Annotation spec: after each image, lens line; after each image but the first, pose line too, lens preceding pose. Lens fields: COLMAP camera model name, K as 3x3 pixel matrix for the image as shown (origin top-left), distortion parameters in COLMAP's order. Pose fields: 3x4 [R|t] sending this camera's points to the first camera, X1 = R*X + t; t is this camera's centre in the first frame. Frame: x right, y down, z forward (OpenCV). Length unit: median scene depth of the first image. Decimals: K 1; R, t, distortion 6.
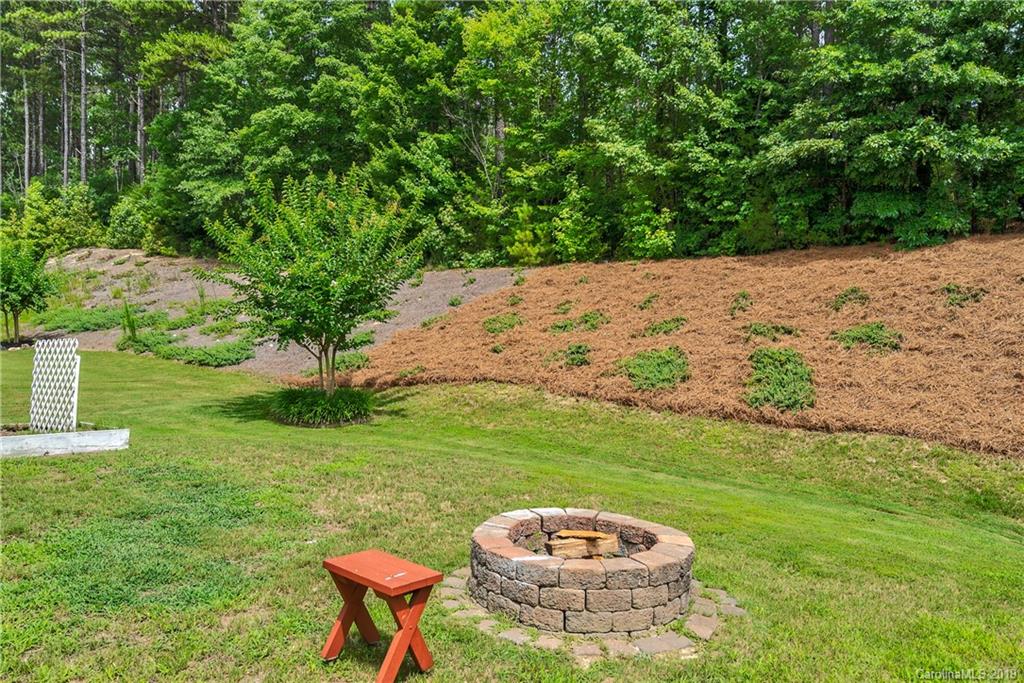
lens RADIAL K [[751.0, 0, 519.9], [0, 751.0, 341.1], [0, 0, 1]] dist [0.010783, -0.009322]
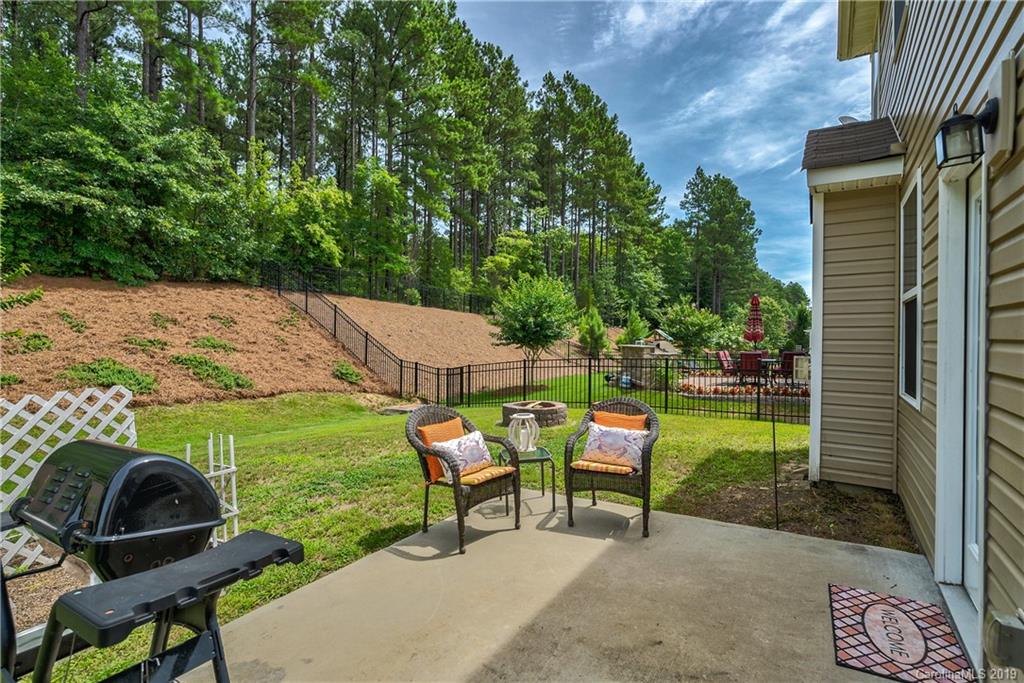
lens RADIAL K [[490.0, 0, 516.4], [0, 490.0, 344.5], [0, 0, 1]] dist [-0.006268, 0.003117]
pose [[-0.126970, -0.035159, 0.991283, -0.497542], [0.026332, 0.998900, 0.038802, -0.021707], [-0.991557, 0.031029, -0.125904, 0.329556]]
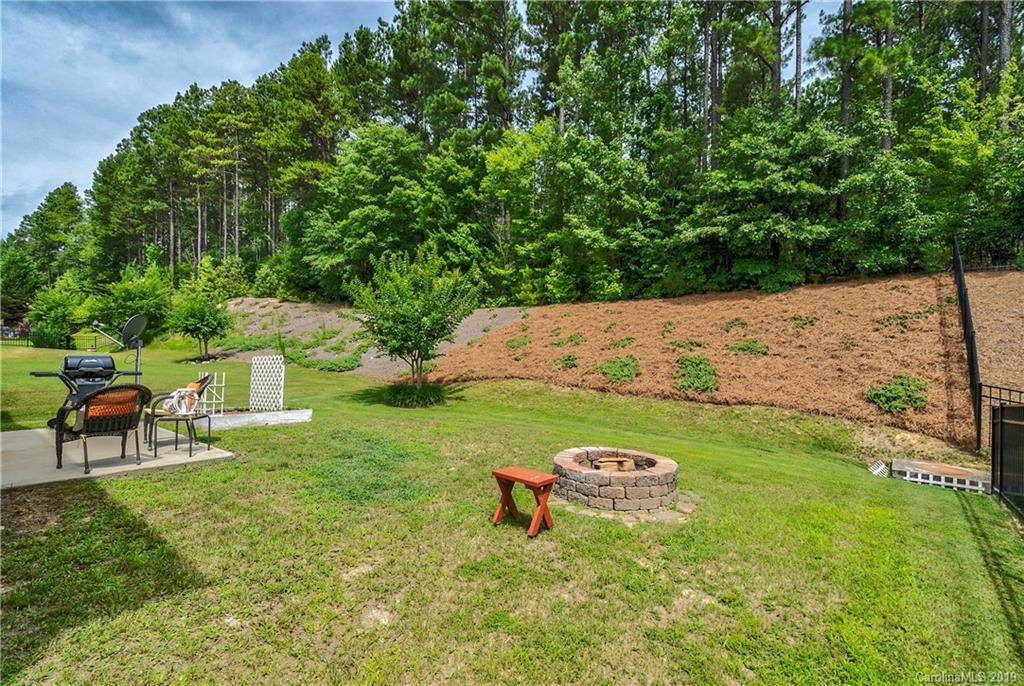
lens RADIAL K [[490.0, 0, 516.2], [0, 490.0, 341.6], [0, 0, 1]] dist [-0.006268, 0.003117]
pose [[0.999804, -0.013355, 0.014618, -0.041334], [0.013704, 0.999618, -0.024013, 0.000045], [-0.014292, 0.024209, 0.999605, -0.043666]]
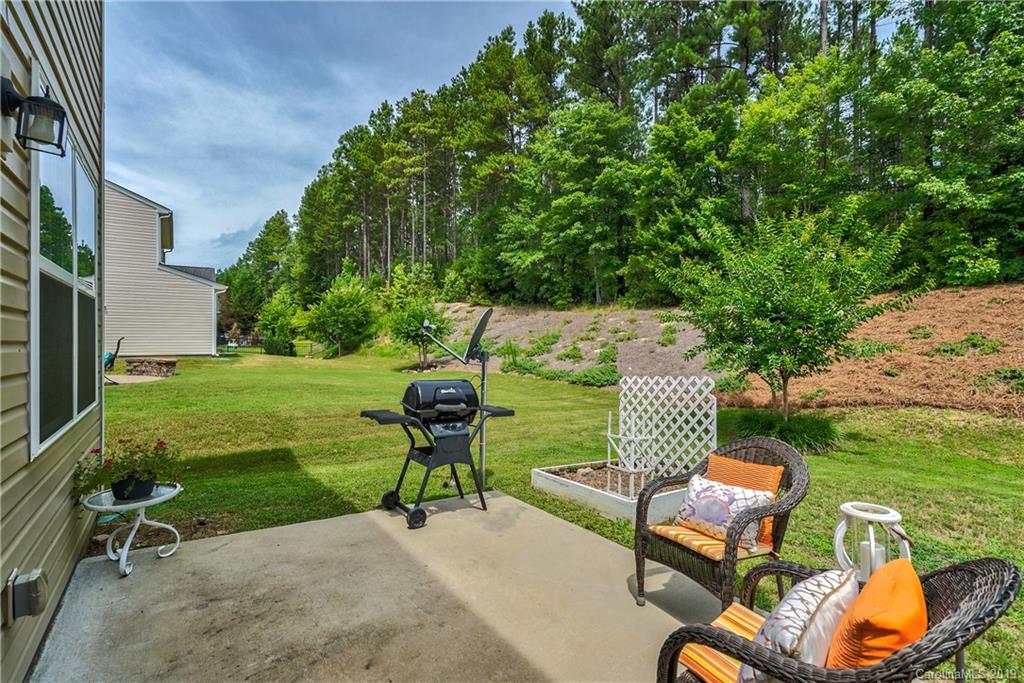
lens RADIAL K [[490.0, 0, 514.4], [0, 490.0, 339.7], [0, 0, 1]] dist [-0.006268, 0.003117]
pose [[0.963295, -0.022357, -0.267511, -0.306182], [0.011974, 0.999113, -0.040382, -0.012029], [0.268176, 0.035696, 0.962708, 0.167591]]
